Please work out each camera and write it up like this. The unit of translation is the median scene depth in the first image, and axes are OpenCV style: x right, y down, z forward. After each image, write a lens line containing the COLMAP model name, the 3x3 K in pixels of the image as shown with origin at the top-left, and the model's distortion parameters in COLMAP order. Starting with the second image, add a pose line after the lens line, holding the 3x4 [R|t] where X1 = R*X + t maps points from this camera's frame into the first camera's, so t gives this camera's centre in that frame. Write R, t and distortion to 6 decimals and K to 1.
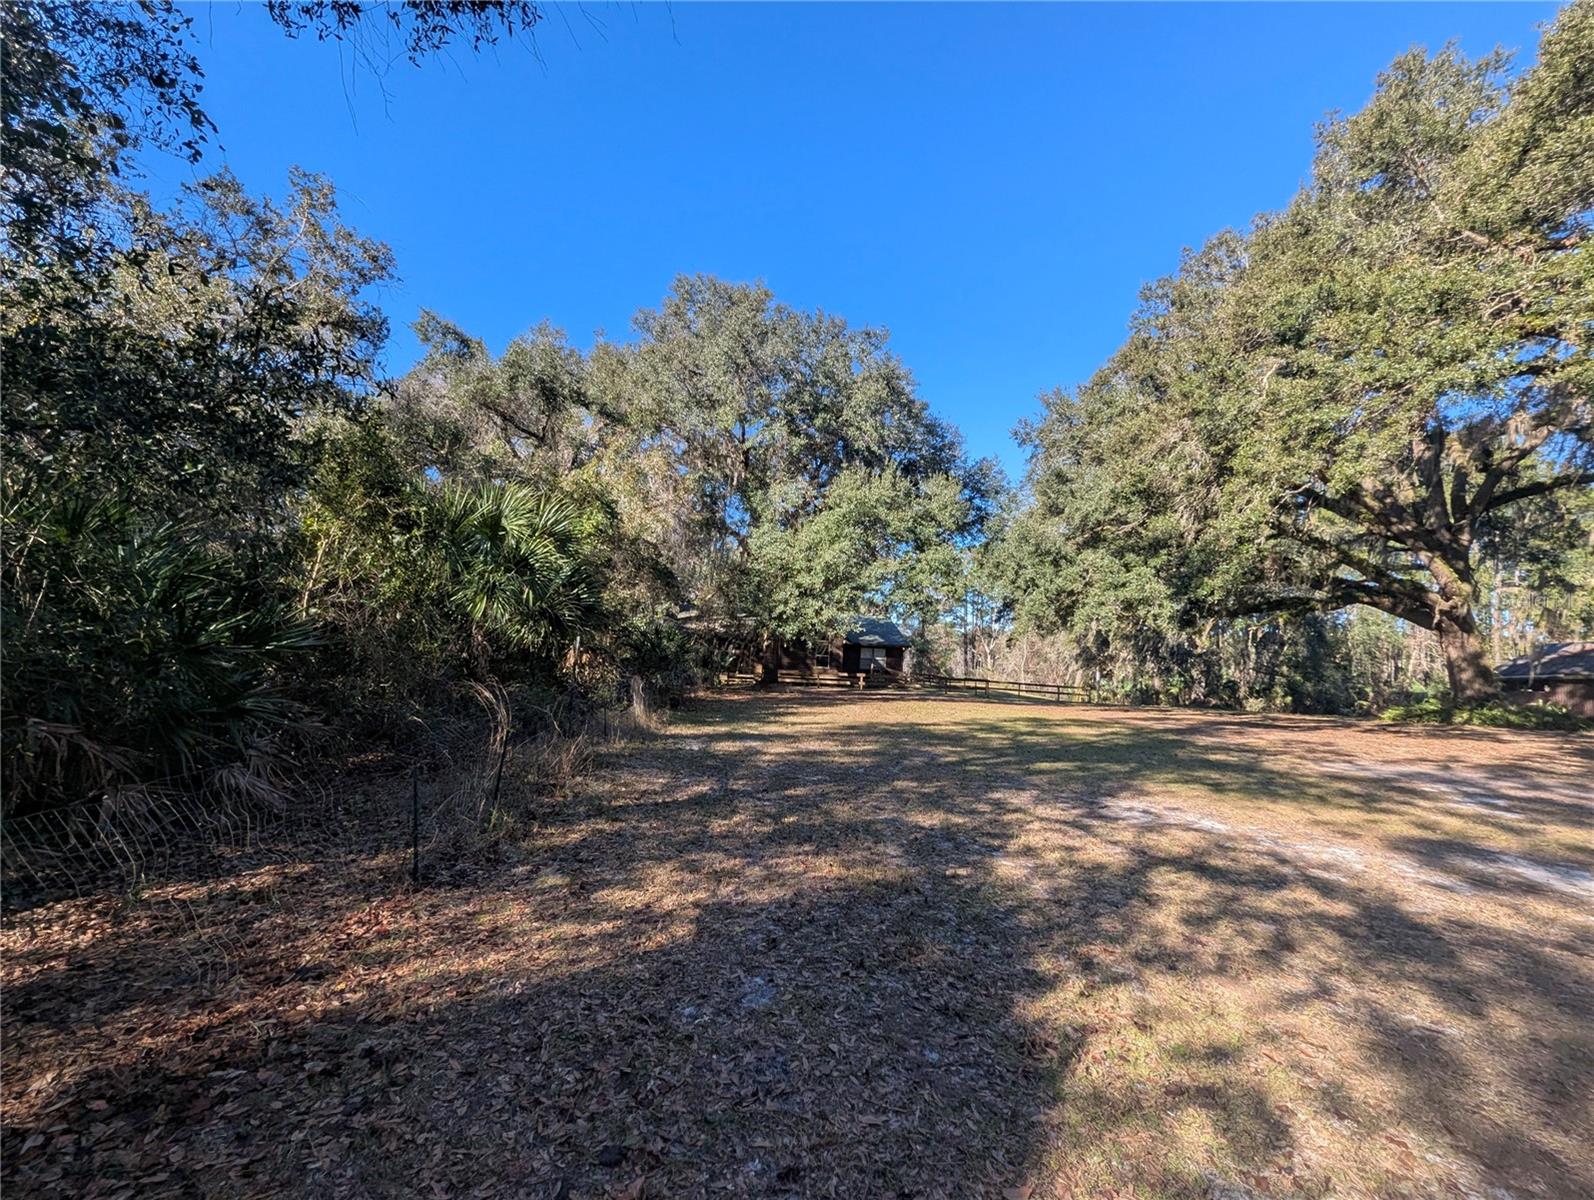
lens RADIAL K [[629.0, 0, 800.3], [0, 629.0, 603.3], [0, 0, 1]] dist [0.002640, -0.002137]
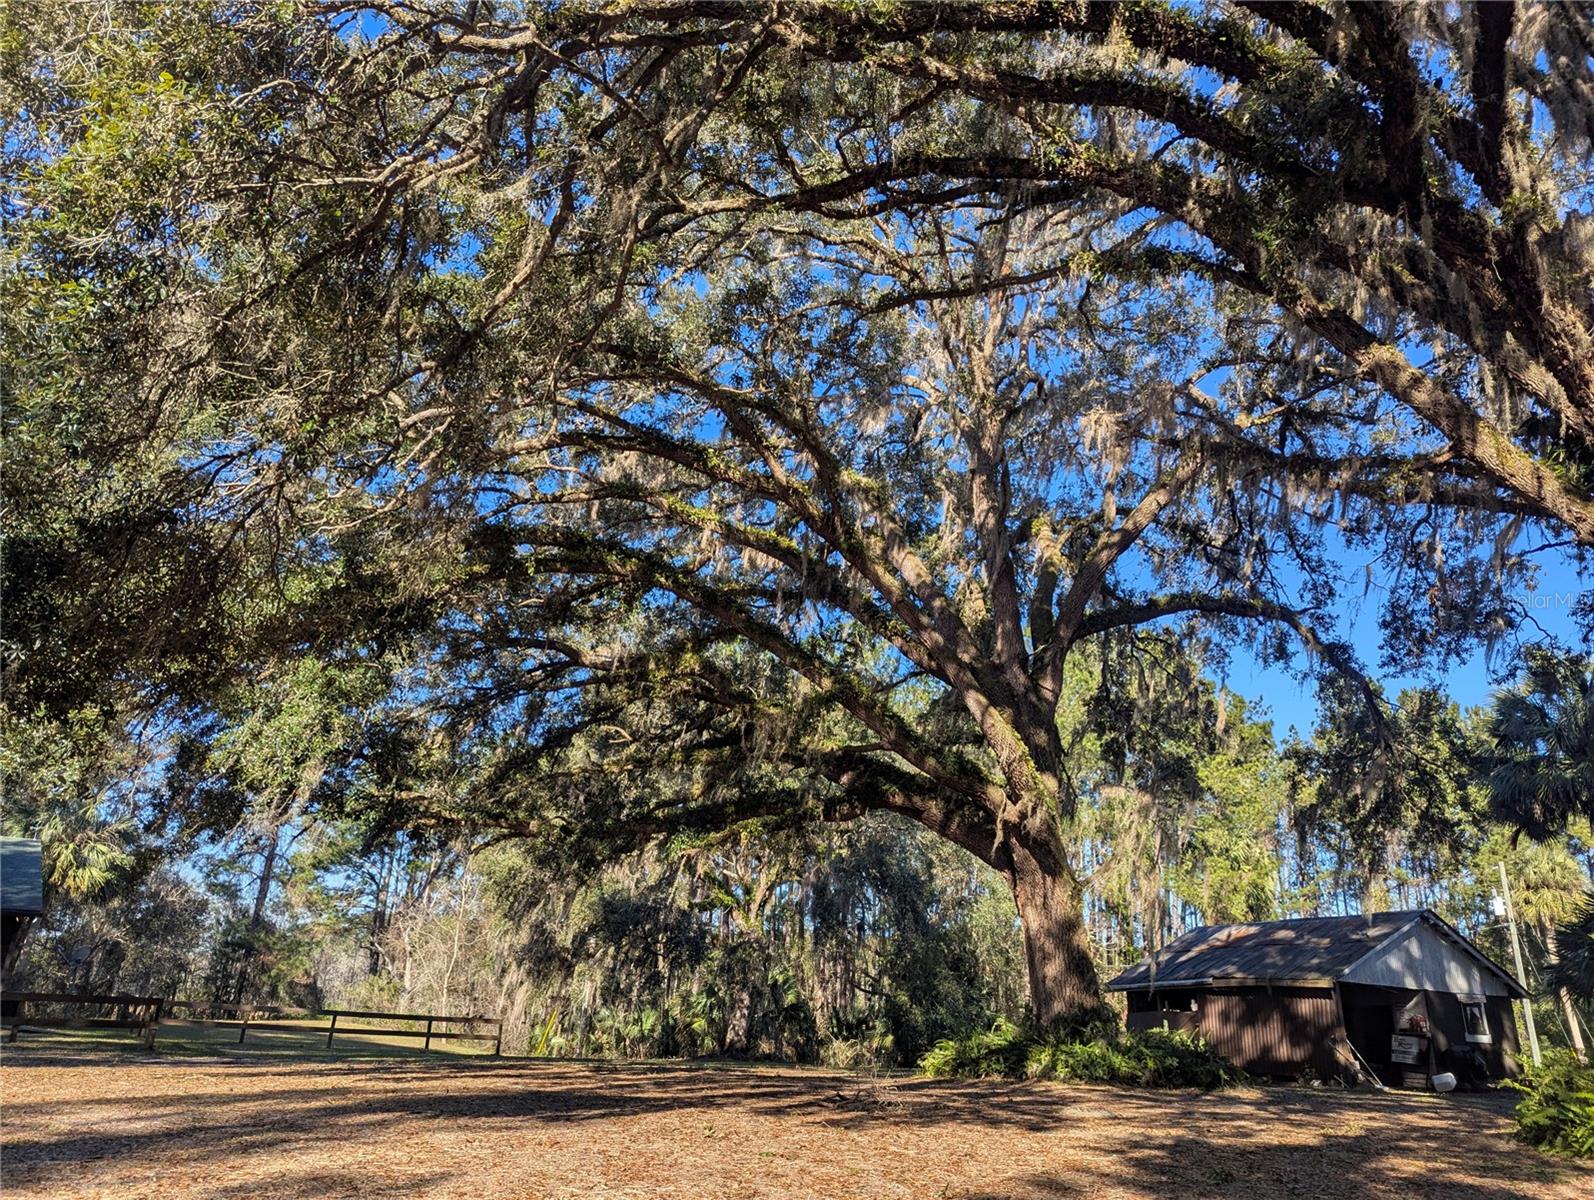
lens RADIAL K [[1116.9, 0, 794.1], [0, 1116.9, 601.7], [0, 0, 1]] dist [0.048265, 0.000966]
pose [[0.873790, 0.161245, 0.458792, 0.443185], [-0.049684, 0.968093, -0.245617, 0.064141], [-0.483758, 0.191824, 0.853921, 0.305478]]
